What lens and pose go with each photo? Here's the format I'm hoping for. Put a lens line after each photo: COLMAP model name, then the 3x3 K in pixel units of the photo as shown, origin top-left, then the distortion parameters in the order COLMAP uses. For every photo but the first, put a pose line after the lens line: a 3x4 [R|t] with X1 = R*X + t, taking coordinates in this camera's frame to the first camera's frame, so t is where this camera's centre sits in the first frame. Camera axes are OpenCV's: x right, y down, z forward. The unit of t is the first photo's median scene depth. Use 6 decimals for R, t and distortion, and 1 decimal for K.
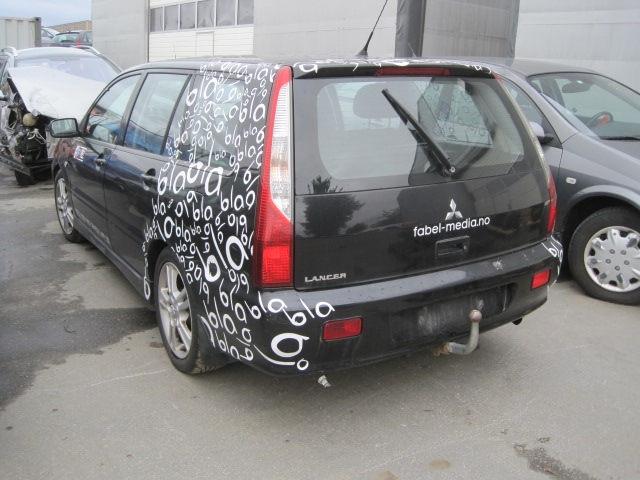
lens RADIAL K [[650.9, 0, 321.2], [0, 650.9, 240.8], [0, 0, 1]] dist [-0.053693, 0.000000]
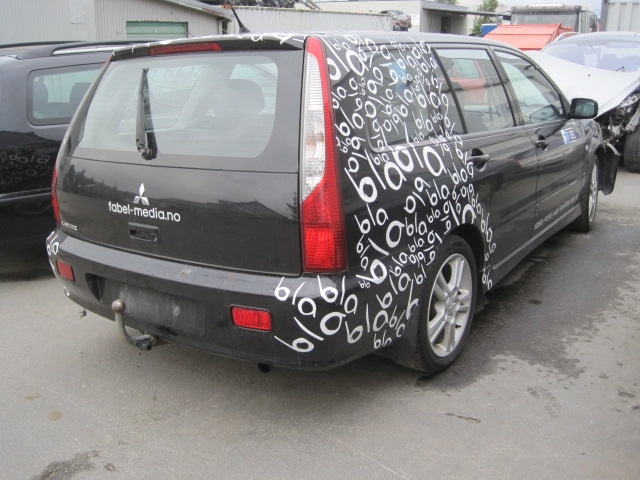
lens RADIAL K [[650.9, 0, 321.1], [0, 650.9, 238.8], [0, 0, 1]] dist [-0.053693, 0.000000]
pose [[0.369309, 0.217690, -0.903450, 1.162768], [-0.203767, 0.967487, 0.149825, -0.179273], [0.906692, 0.128761, 0.401659, 0.860134]]
